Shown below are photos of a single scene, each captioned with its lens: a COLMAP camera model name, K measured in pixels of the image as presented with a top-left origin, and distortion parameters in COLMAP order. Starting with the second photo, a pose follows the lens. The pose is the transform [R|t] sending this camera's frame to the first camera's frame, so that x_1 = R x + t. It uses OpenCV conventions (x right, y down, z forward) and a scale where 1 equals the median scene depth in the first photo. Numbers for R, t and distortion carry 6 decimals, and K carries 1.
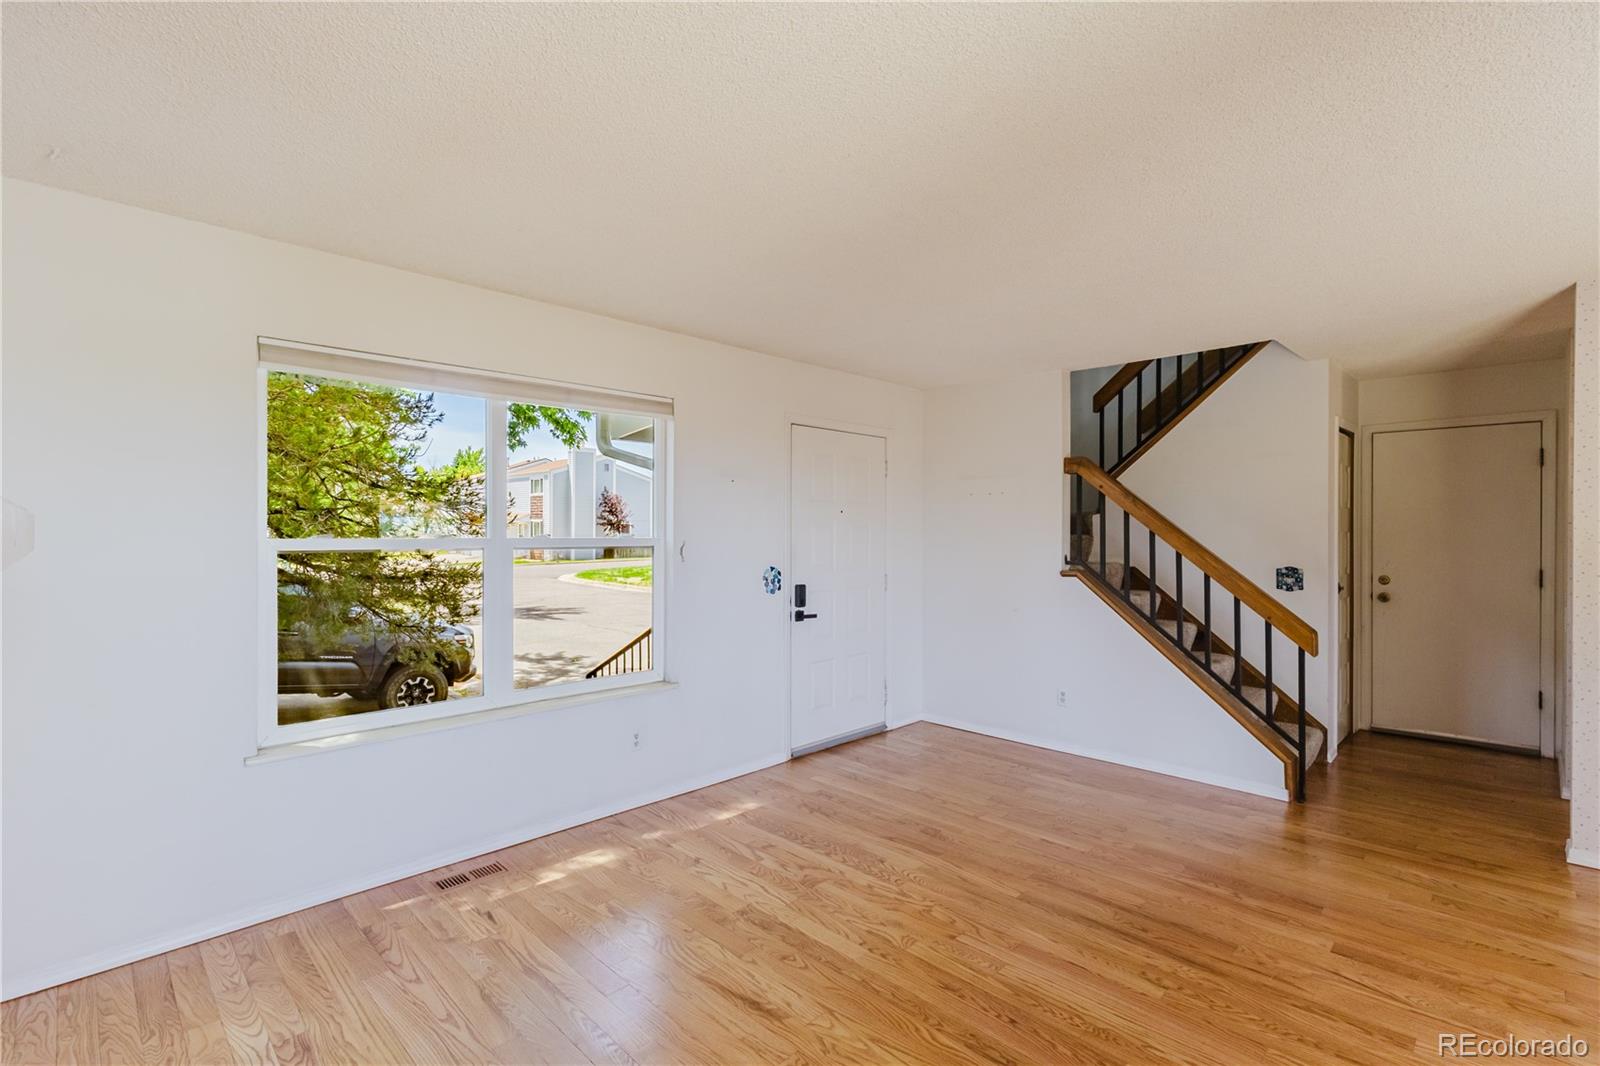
lens RADIAL K [[731.7, 0, 797.9], [0, 731.7, 536.4], [0, 0, 1]] dist [-0.001047, 0.002485]
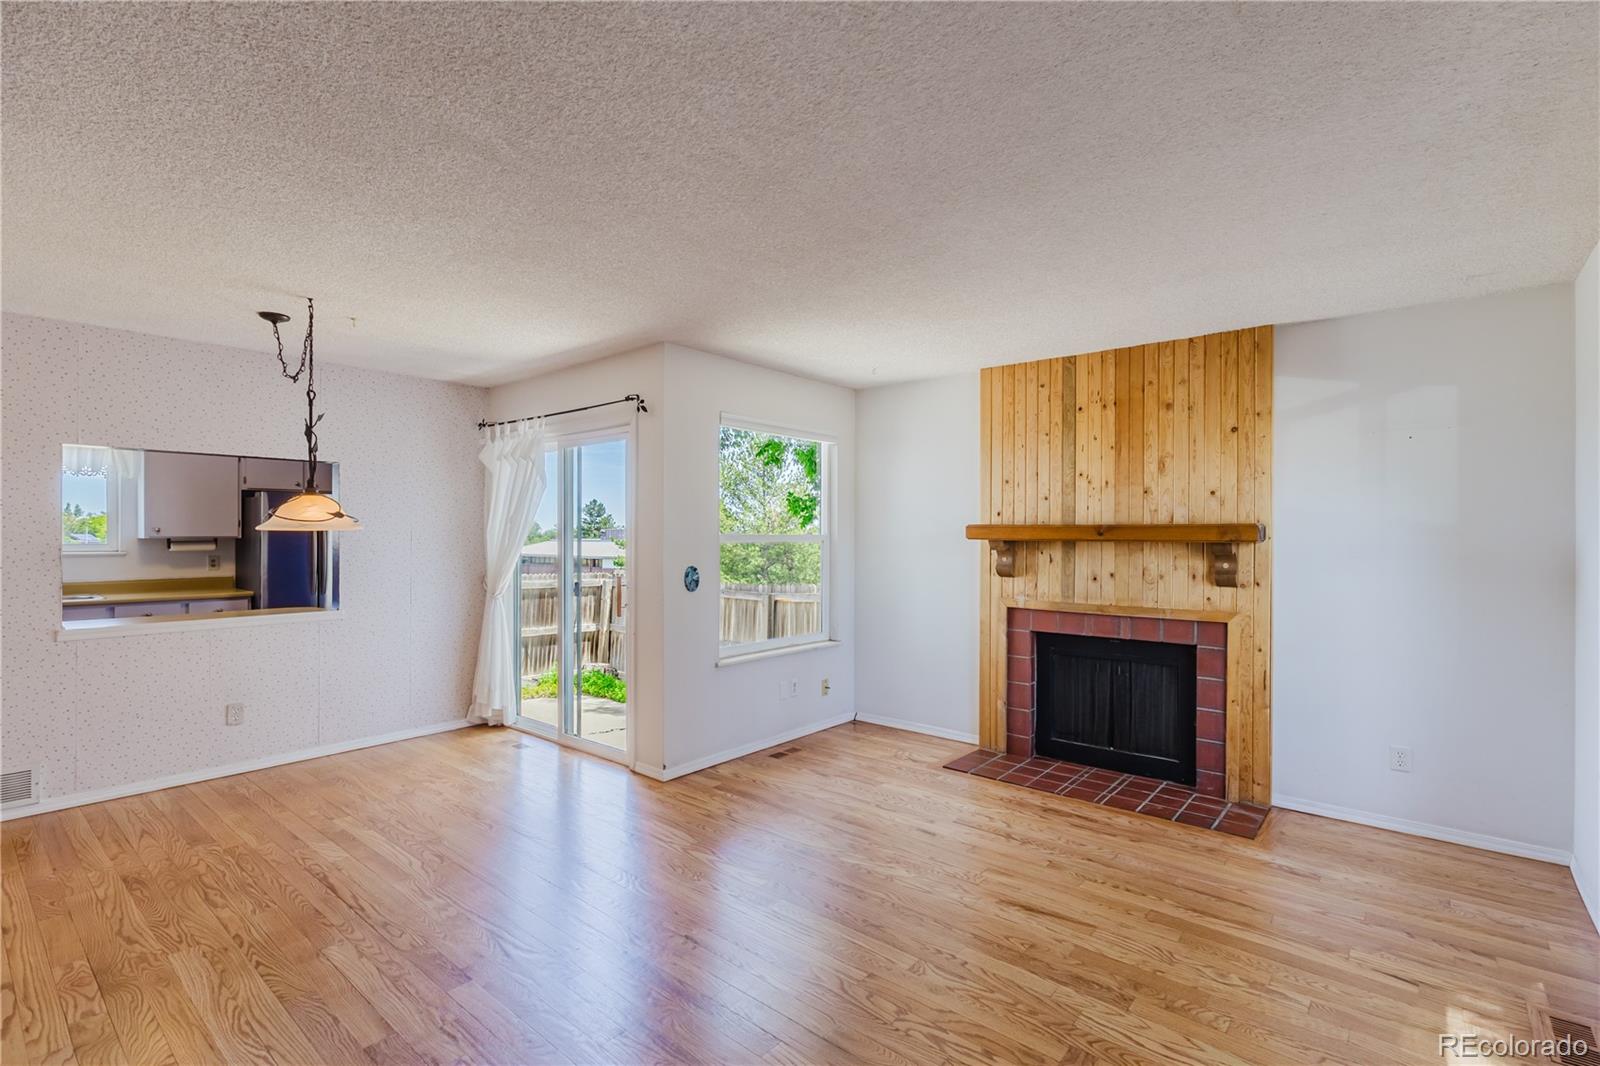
lens RADIAL K [[731.7, 0, 798.1], [0, 731.7, 535.1], [0, 0, 1]] dist [-0.001047, 0.002485]
pose [[-0.995854, -0.003274, -0.090905, 0.284555], [-0.003993, 0.999962, 0.007725, -0.005212], [0.090876, 0.008056, -0.995830, 1.395377]]
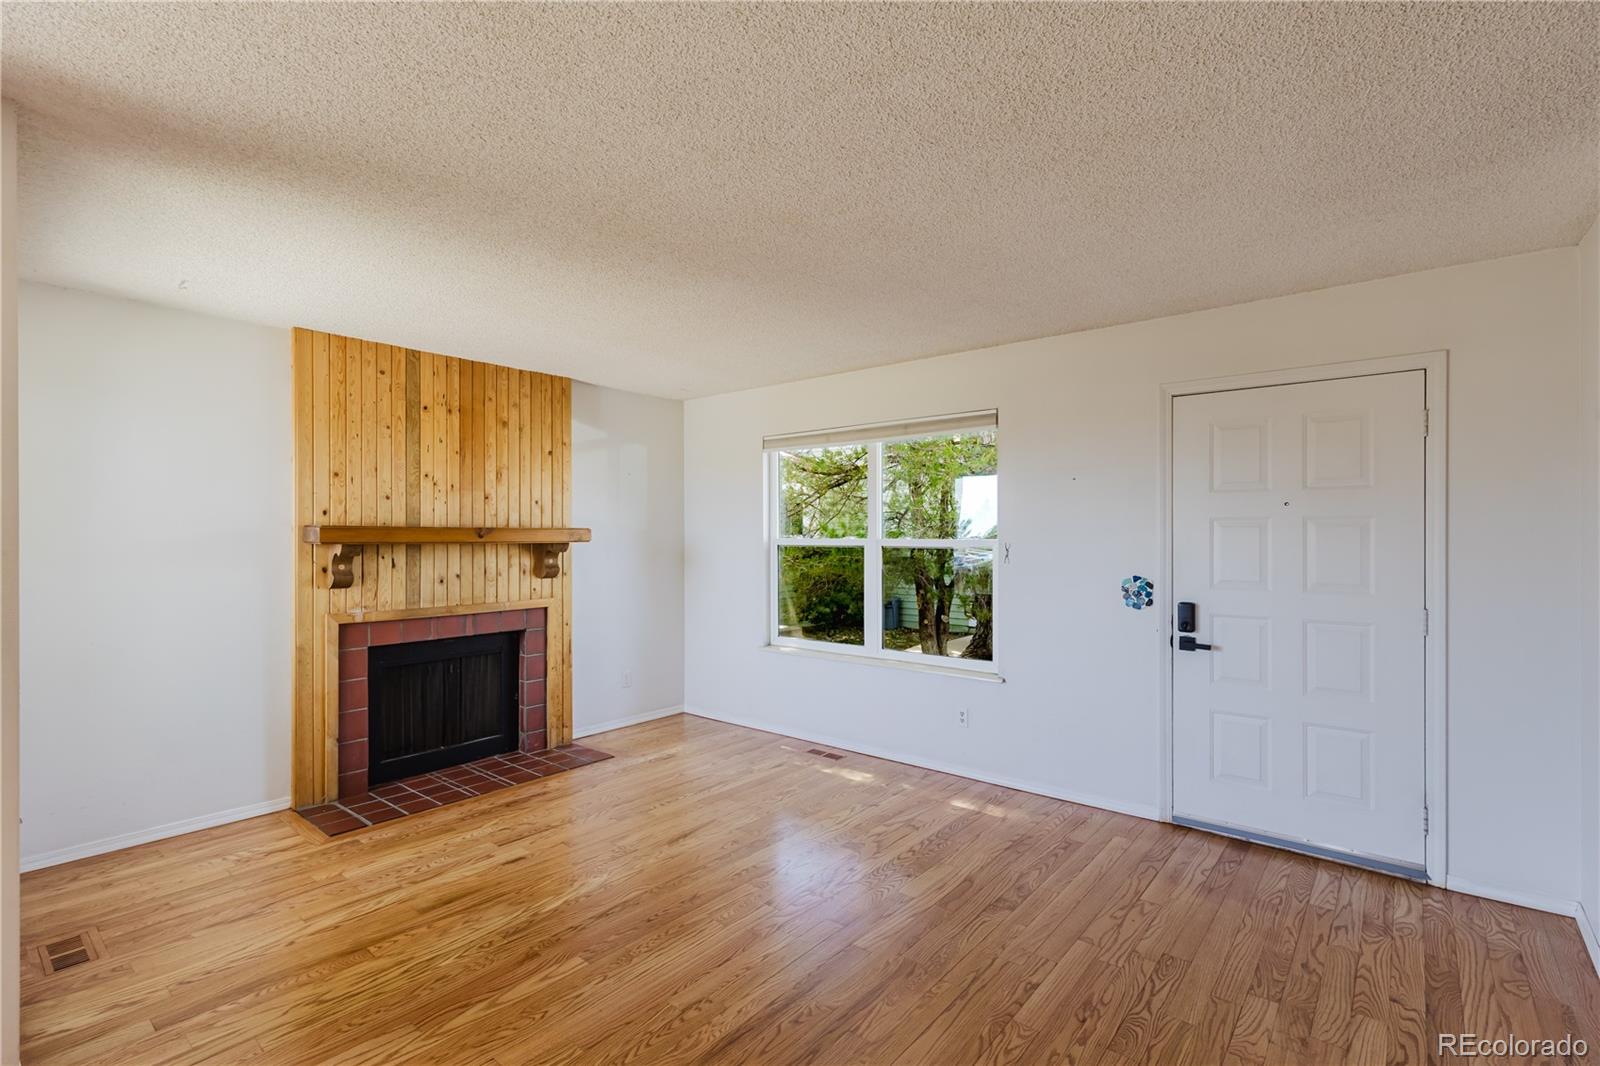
lens RADIAL K [[731.7, 0, 800.6], [0, 731.7, 534.0], [0, 0, 1]] dist [-0.001047, 0.002485]
pose [[0.095203, -0.001286, -0.995457, 0.965271], [-0.004738, 0.999987, -0.001745, -0.004163], [0.995447, 0.004883, 0.095196, 0.693798]]
